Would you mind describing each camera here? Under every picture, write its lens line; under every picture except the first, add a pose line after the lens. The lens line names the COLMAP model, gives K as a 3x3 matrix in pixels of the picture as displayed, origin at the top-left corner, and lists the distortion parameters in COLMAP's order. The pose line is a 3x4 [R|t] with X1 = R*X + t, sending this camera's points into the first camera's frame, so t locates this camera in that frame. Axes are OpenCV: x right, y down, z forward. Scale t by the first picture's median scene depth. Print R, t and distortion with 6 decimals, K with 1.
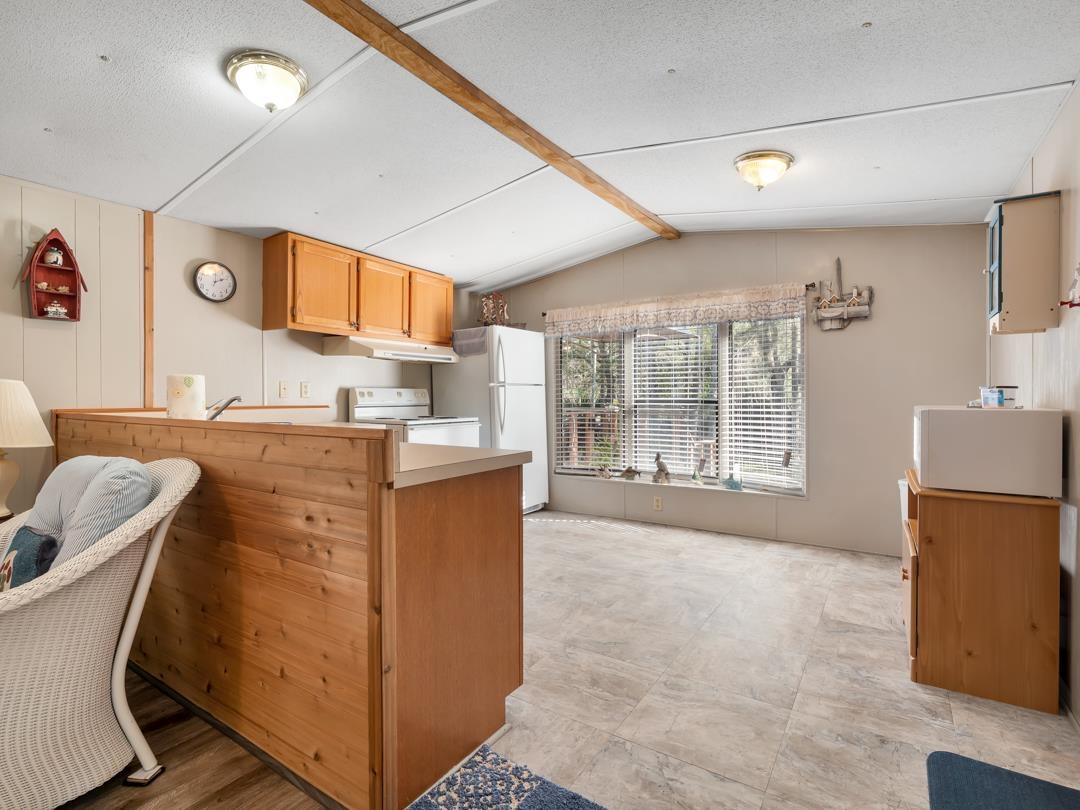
lens RADIAL K [[530.1, 0, 534.2], [0, 530.1, 397.4], [0, 0, 1]] dist [0.019327, -0.010738]
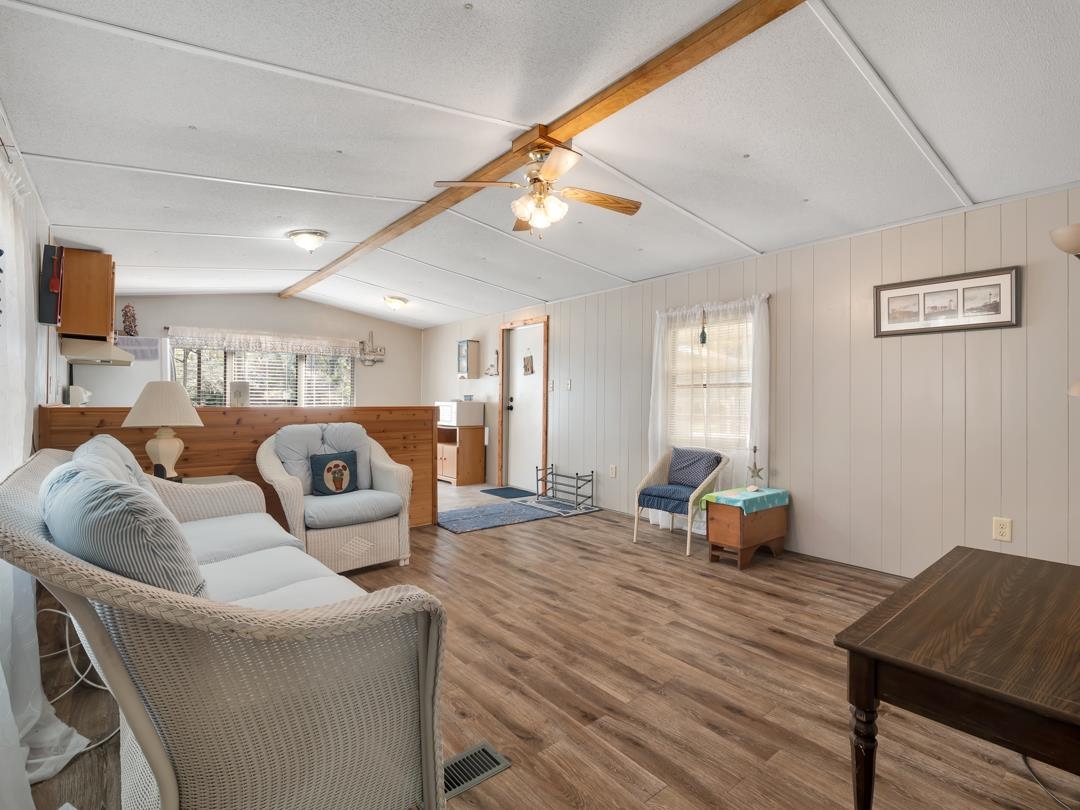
lens RADIAL K [[513.9, 0, 540.0], [0, 513.9, 405.0], [0, 0, 1]] dist [-0.000197, 0.000125]
pose [[0.294333, -0.005433, 0.955688, -1.173950], [-0.005477, 0.999958, 0.007372, 0.007955], [-0.955687, -0.007404, 0.294291, -0.222521]]
